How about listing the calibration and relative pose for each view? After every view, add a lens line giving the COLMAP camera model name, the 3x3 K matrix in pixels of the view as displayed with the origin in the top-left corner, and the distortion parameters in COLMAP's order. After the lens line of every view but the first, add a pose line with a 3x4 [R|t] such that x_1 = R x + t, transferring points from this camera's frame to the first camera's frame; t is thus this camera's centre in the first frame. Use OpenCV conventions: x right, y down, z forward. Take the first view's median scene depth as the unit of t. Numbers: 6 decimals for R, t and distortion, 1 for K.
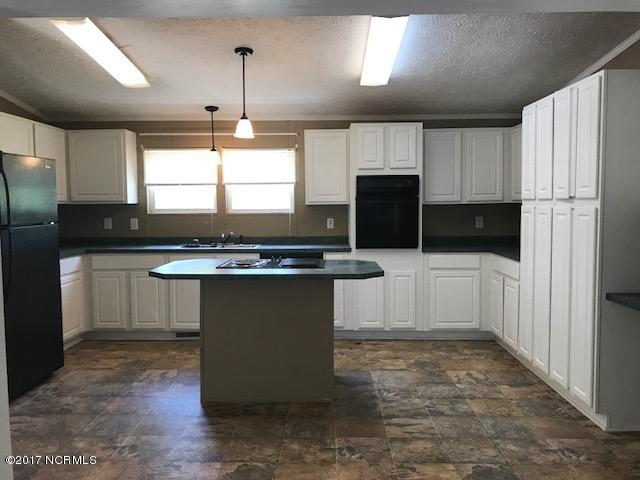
lens RADIAL K [[543.2, 0, 318.6], [0, 543.2, 240.4], [0, 0, 1]] dist [0.051313, -0.021758]
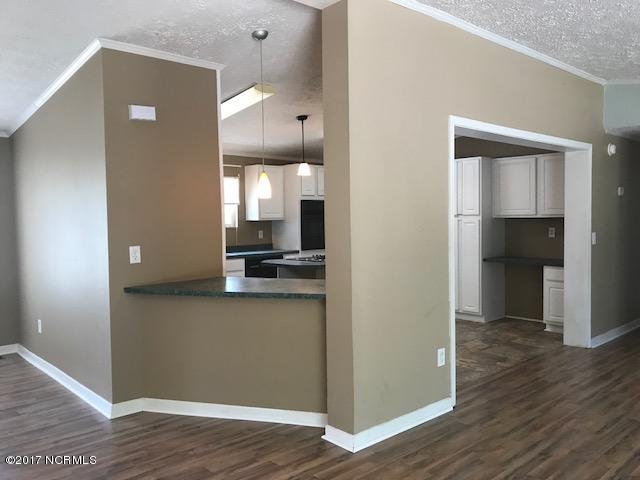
lens RADIAL K [[543.2, 0, 317.1], [0, 543.2, 234.5], [0, 0, 1]] dist [0.051313, -0.021758]
pose [[0.713719, -0.026878, 0.699917, -0.842416], [0.058737, 0.998040, -0.021569, 0.005354], [-0.697965, 0.056505, 0.713899, -0.049083]]
